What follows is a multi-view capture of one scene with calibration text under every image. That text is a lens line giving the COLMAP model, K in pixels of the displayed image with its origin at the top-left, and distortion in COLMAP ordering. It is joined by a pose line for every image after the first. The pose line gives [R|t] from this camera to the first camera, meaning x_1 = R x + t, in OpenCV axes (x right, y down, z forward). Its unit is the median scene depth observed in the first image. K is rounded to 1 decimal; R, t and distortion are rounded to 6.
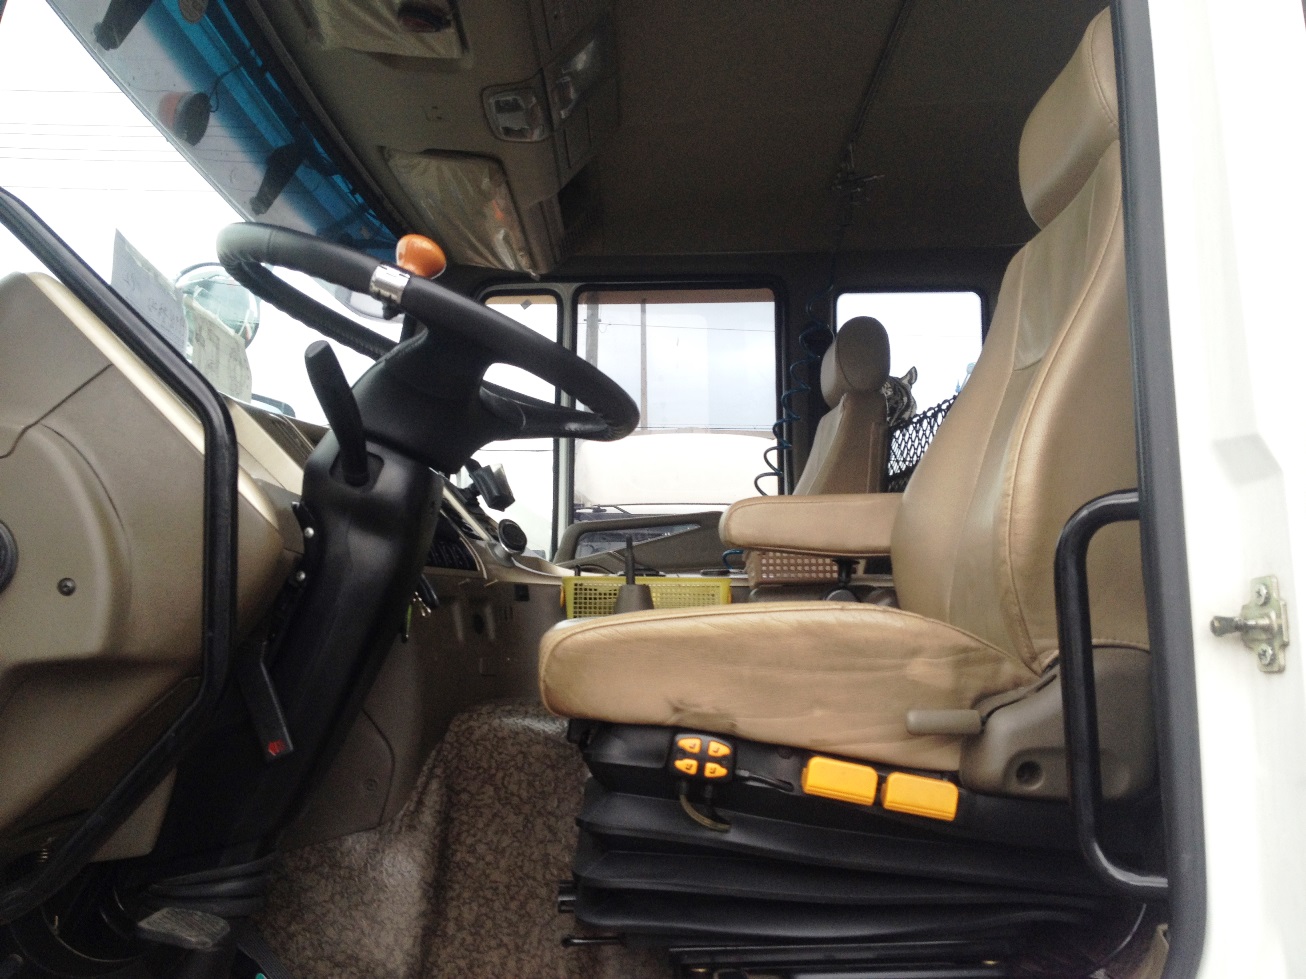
lens RADIAL K [[1233.5, 0, 656.3], [0, 1233.5, 480.7], [0, 0, 1]] dist [0.140295, -0.316322]
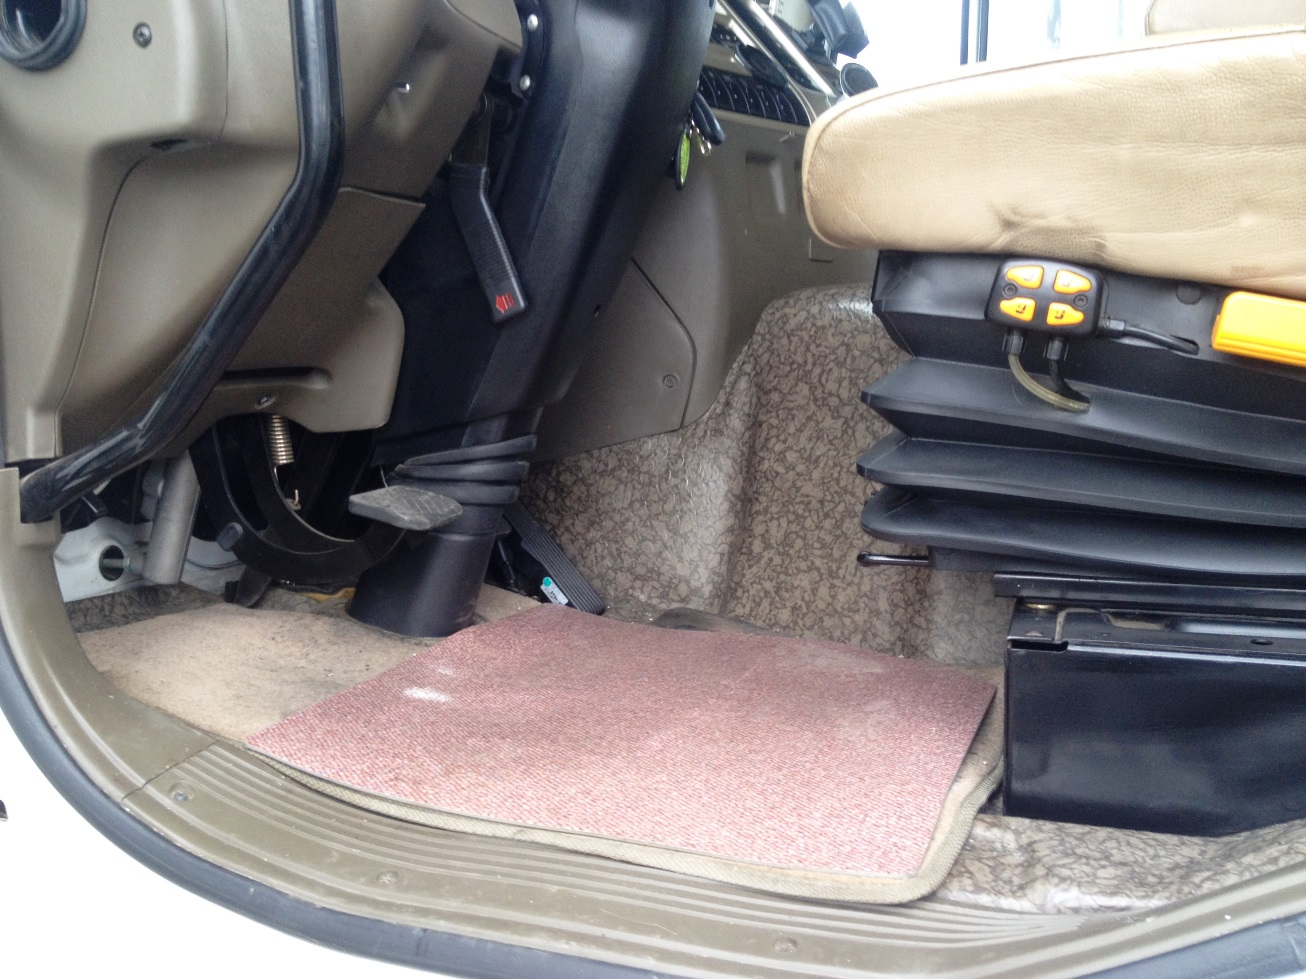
lens RADIAL K [[1233.5, 0, 656.3], [0, 1233.5, 480.7], [0, 0, 1]] dist [0.140295, -0.316322]
pose [[0.937224, 0.049244, -0.345234, 0.056394], [0.038258, 0.969484, 0.242149, 0.110881], [0.346623, -0.240156, 0.906740, 0.232601]]
